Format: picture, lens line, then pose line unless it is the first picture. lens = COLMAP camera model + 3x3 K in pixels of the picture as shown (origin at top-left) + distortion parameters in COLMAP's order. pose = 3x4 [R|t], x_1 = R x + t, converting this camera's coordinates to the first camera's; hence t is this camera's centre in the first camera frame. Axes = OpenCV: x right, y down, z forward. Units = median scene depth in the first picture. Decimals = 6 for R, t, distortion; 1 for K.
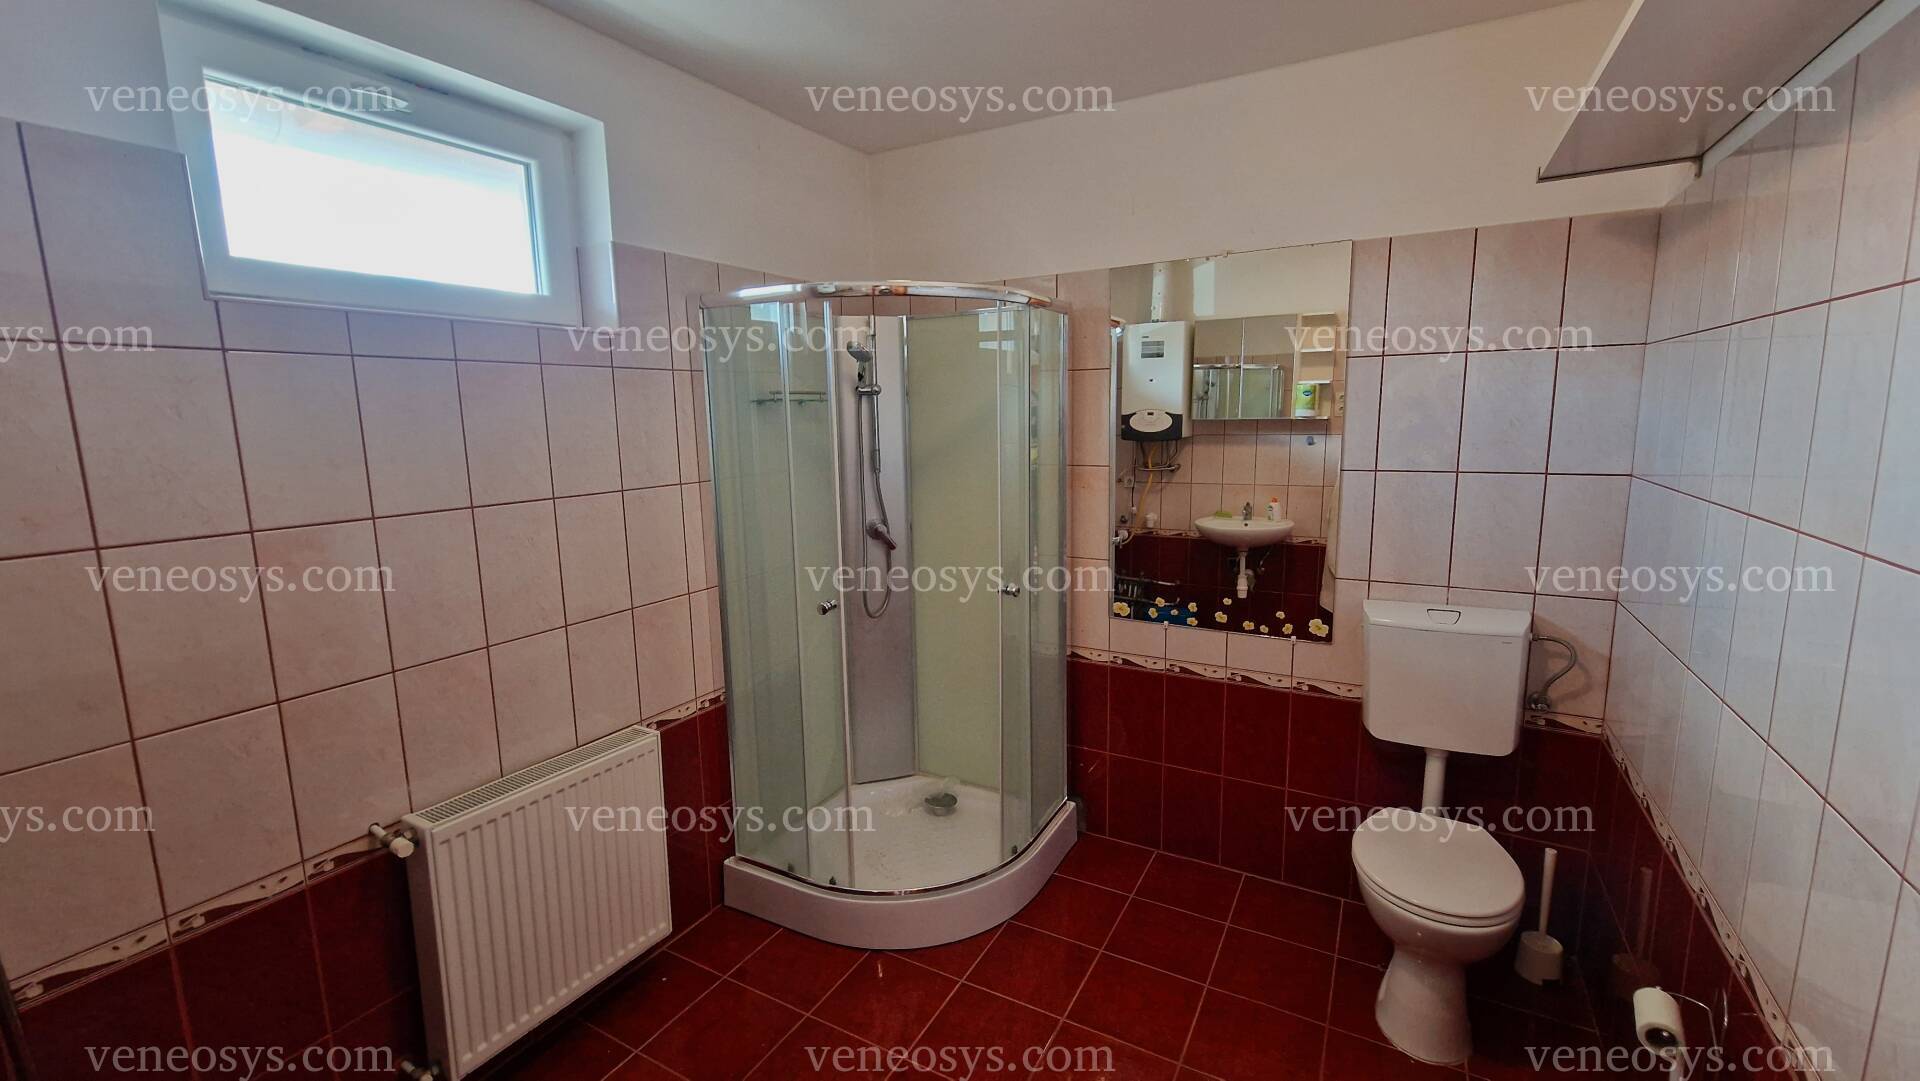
lens RADIAL K [[780.5, 0, 956.0], [0, 780.5, 536.0], [0, 0, 1]] dist [0.000007, -0.000013]
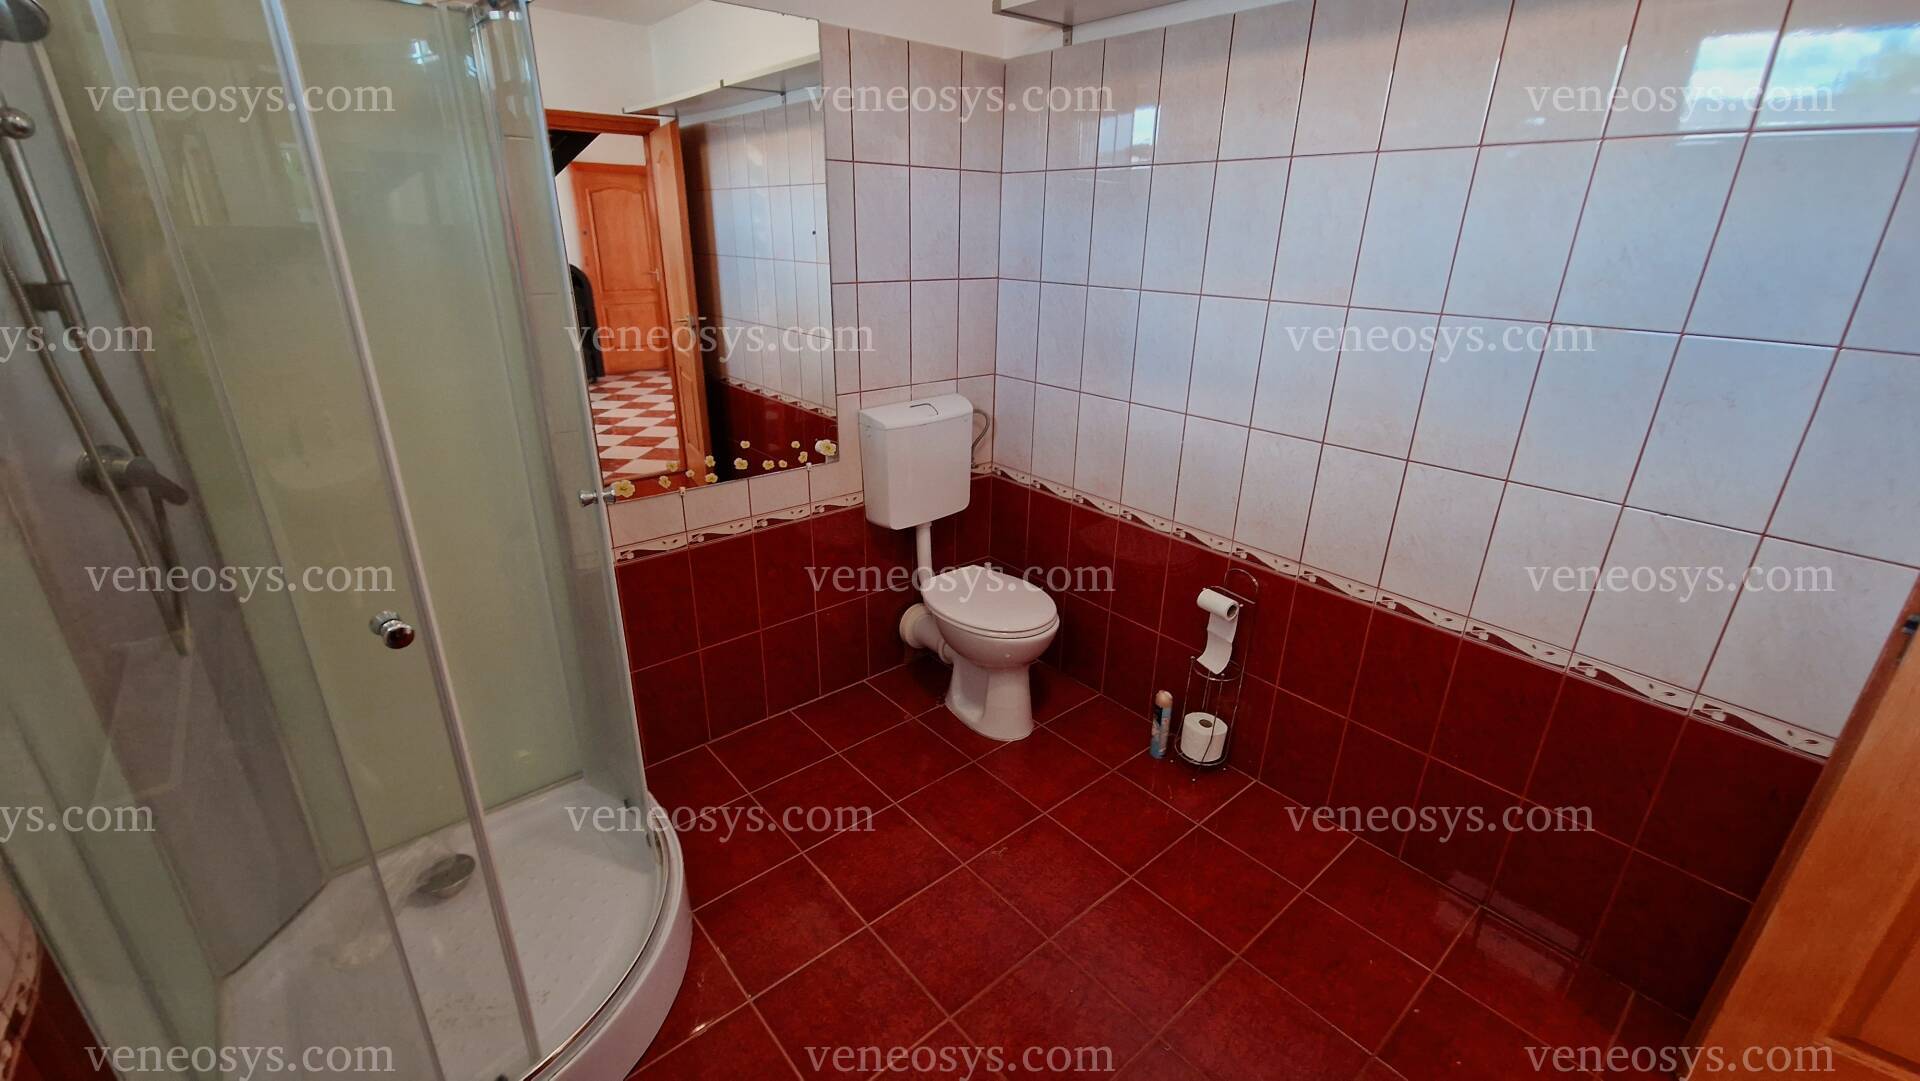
lens RADIAL K [[780.5, 0, 956.0], [0, 780.5, 536.0], [0, 0, 1]] dist [0.000007, -0.000013]
pose [[0.342640, -0.321387, 0.882784, -0.394731], [0.123586, 0.946919, 0.296768, -0.052178], [-0.931303, 0.007415, 0.364171, 0.467329]]
